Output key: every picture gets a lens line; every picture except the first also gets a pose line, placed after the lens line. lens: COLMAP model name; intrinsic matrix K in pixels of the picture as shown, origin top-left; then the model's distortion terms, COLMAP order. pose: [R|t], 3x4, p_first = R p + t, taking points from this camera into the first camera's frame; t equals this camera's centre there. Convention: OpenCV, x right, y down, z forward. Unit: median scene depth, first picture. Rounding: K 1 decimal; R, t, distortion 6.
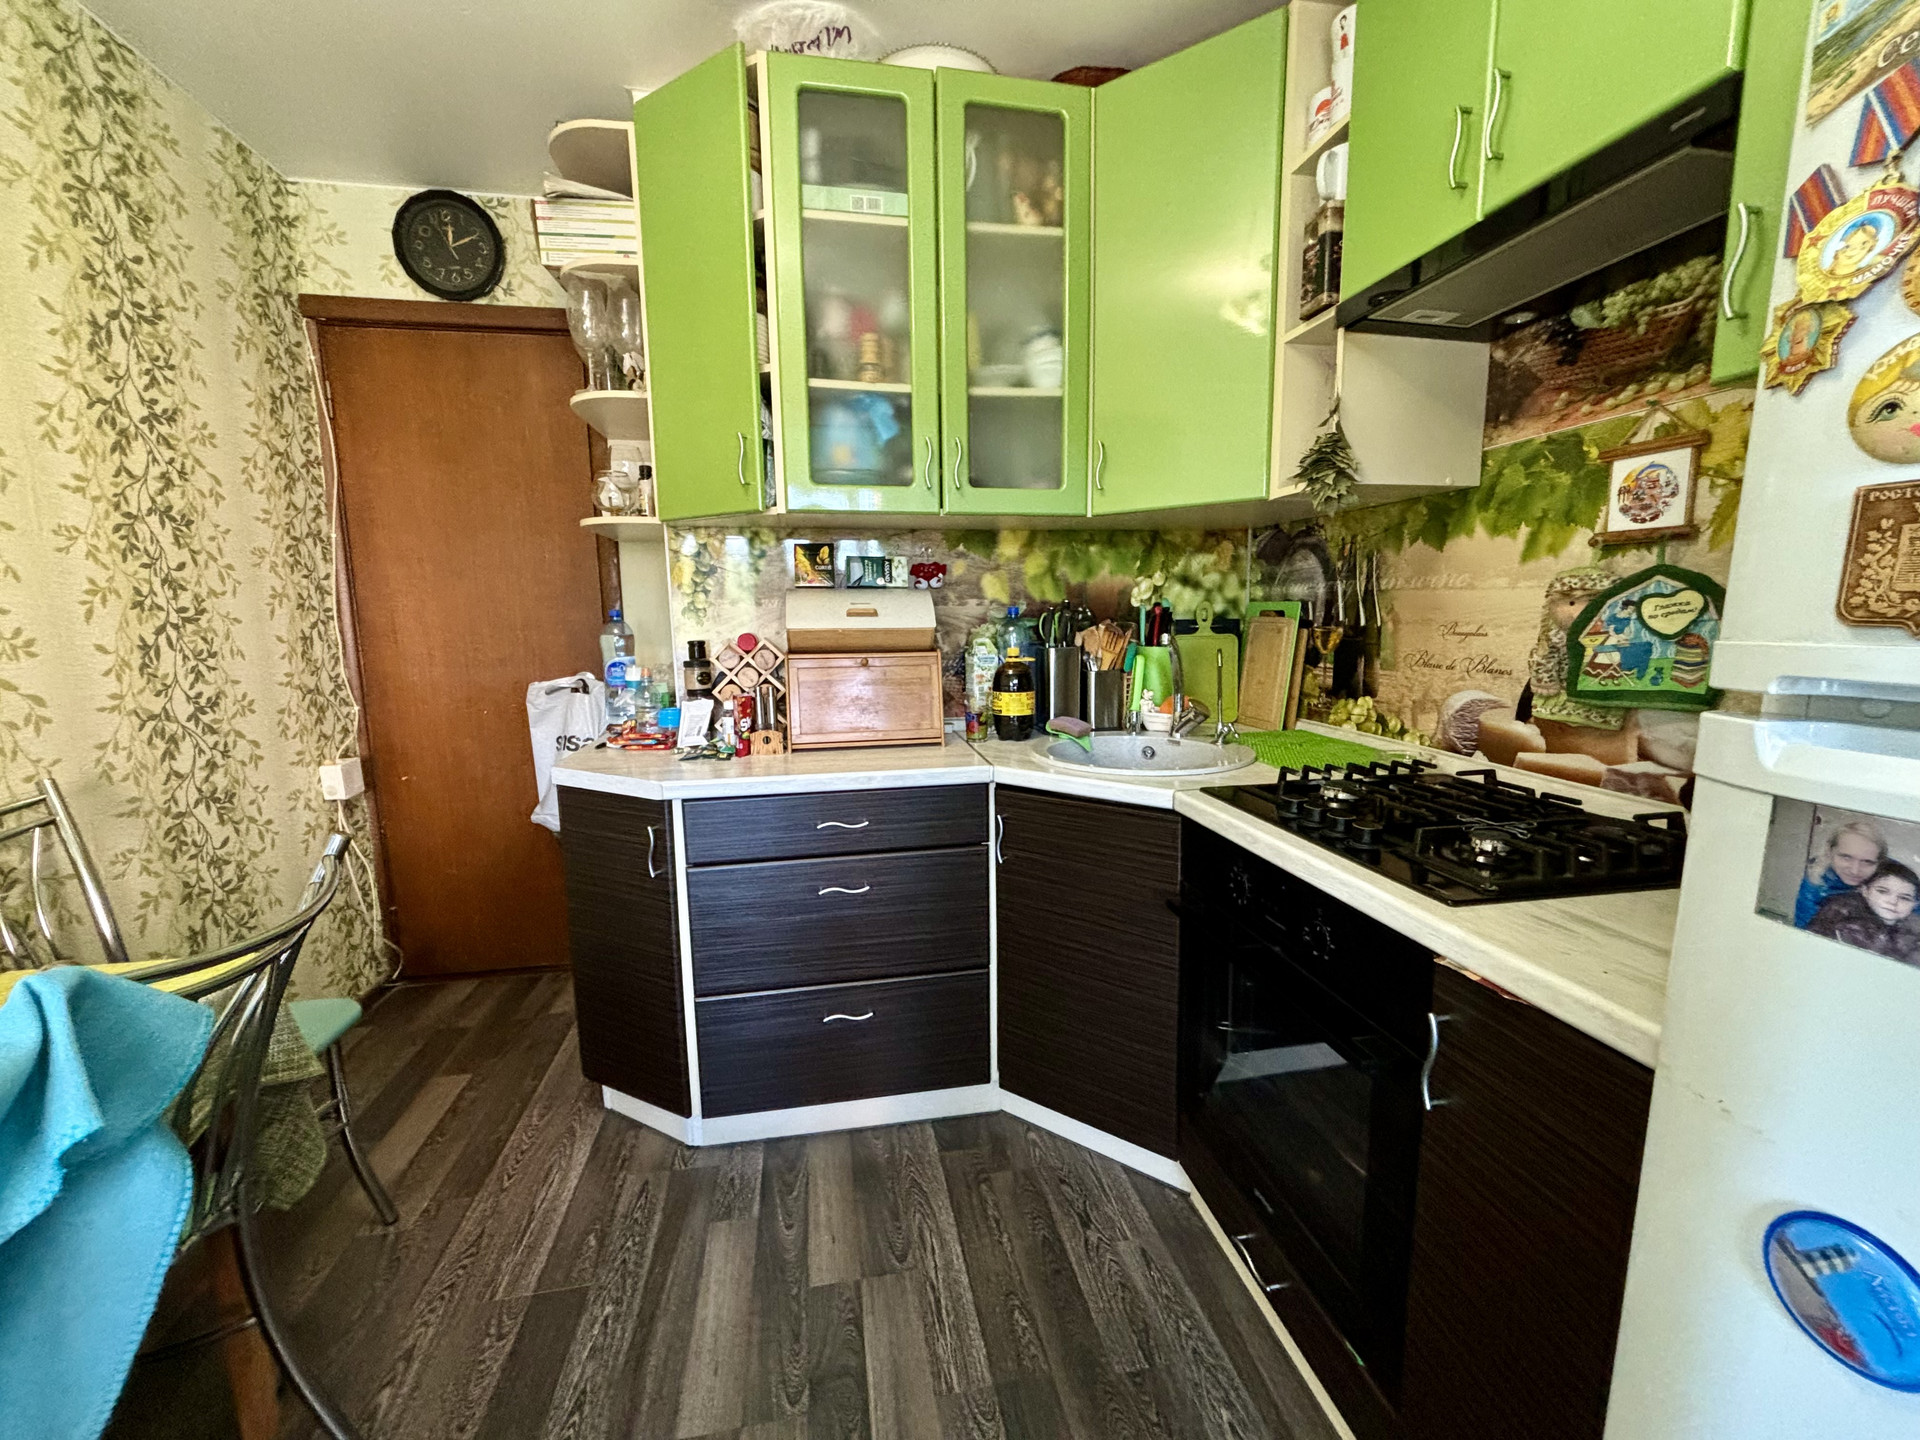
lens RADIAL K [[771.7, 0, 960.4], [0, 771.7, 721.3], [0, 0, 1]] dist [-0.001584, -0.000708]
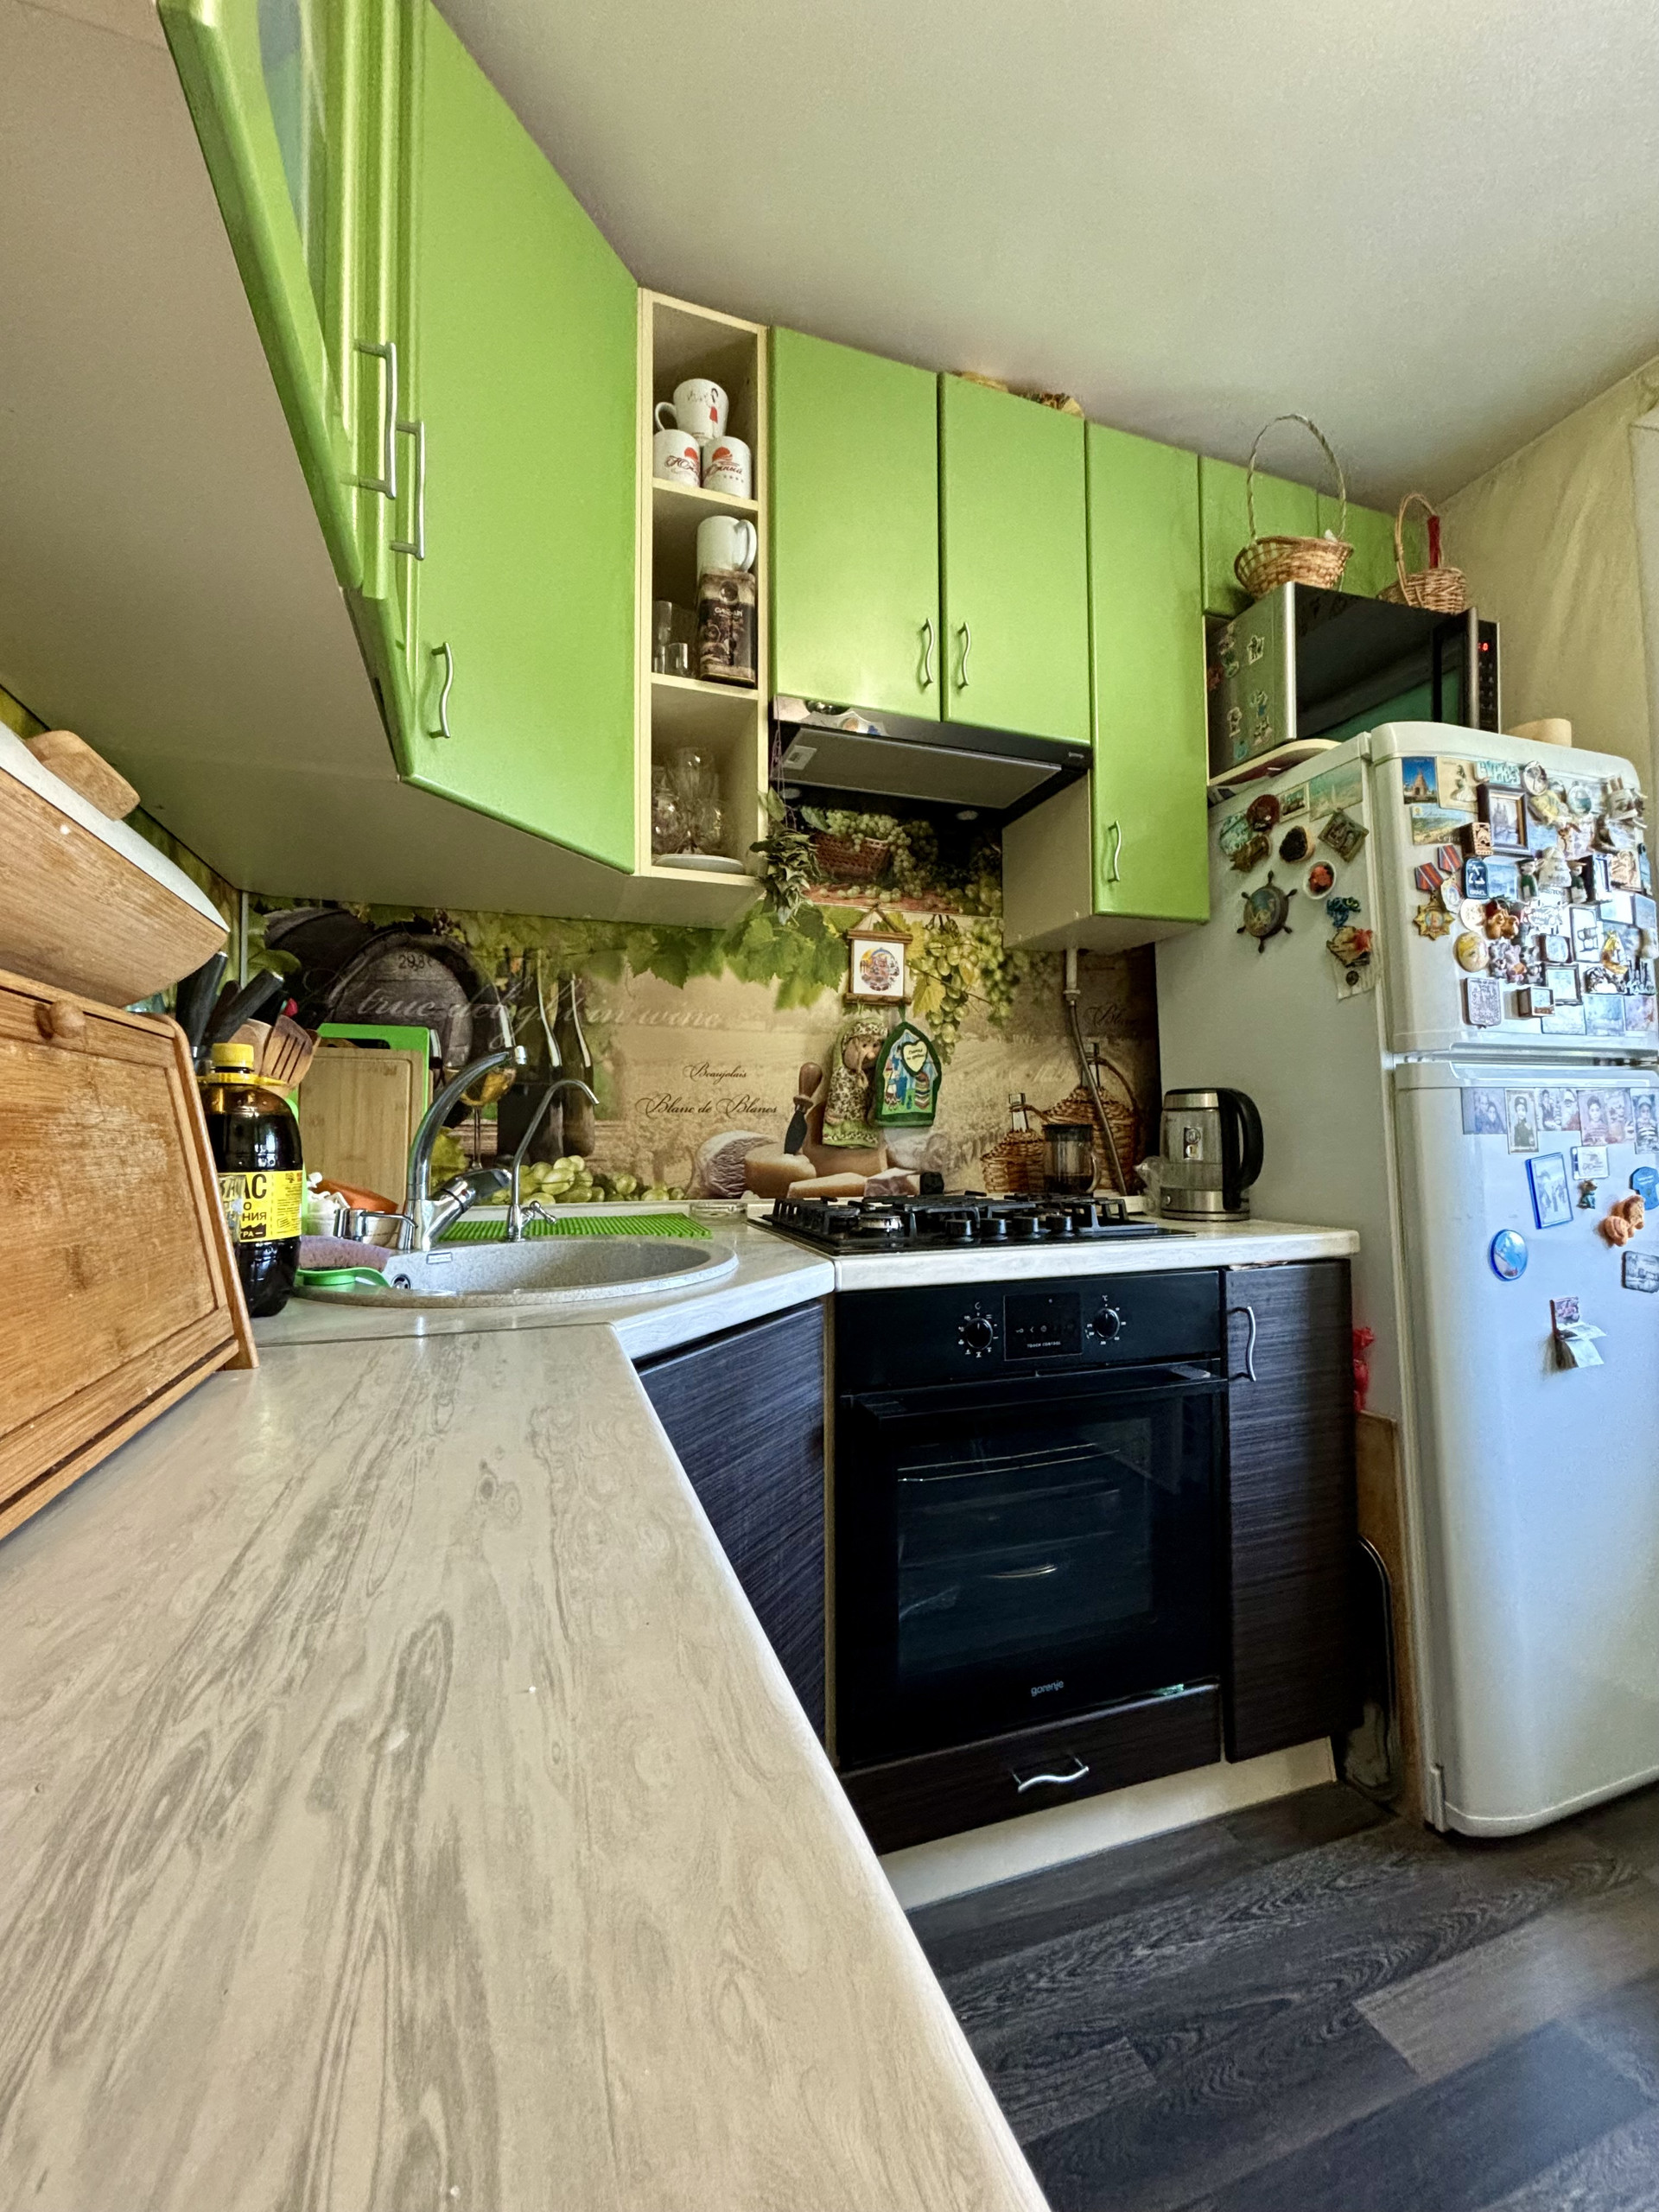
lens RADIAL K [[889.1, 0, 827.4], [0, 889.1, 1109.2], [0, 0, 1]] dist [-0.001584, -0.000708]
pose [[-0.160166, 0.036752, 0.986406, -0.478626], [0.146243, 0.989162, -0.013109, -0.035339], [-0.976197, 0.142155, -0.163804, 1.058991]]
